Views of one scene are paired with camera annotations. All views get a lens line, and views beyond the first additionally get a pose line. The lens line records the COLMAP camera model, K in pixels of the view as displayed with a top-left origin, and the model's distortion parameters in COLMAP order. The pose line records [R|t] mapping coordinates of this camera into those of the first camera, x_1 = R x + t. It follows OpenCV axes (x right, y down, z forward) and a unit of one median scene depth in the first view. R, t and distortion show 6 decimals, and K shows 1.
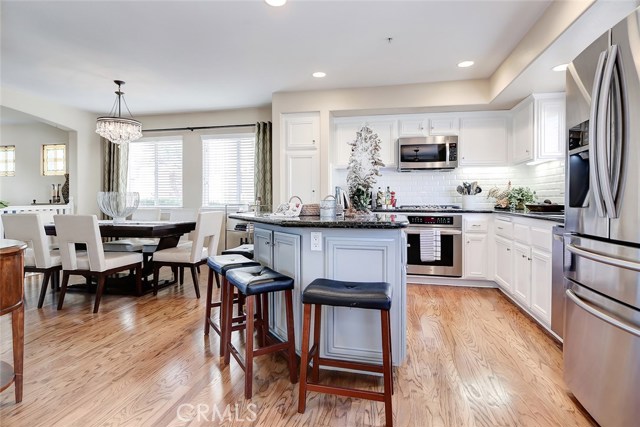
lens RADIAL K [[340.6, 0, 314.1], [0, 340.6, 200.2], [0, 0, 1]] dist [0.006767, -0.000621]
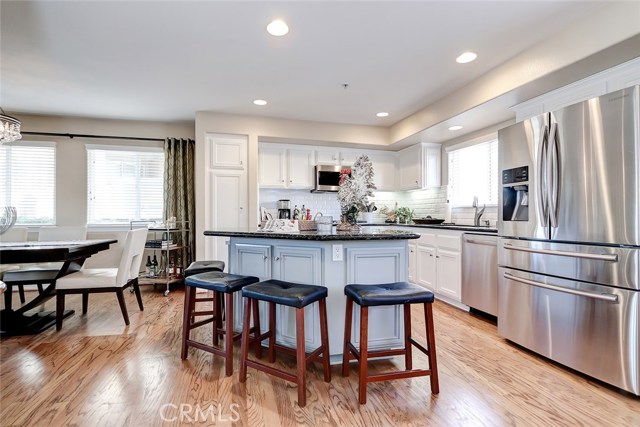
lens RADIAL K [[296.7, 0, 306.5], [0, 296.7, 210.6], [0, 0, 1]] dist [-0.002904, 0.001559]
pose [[0.893815, 0.006805, 0.448385, -0.283597], [0.001883, 0.999819, -0.018929, -0.000406], [-0.448433, 0.017763, 0.893640, 0.083681]]
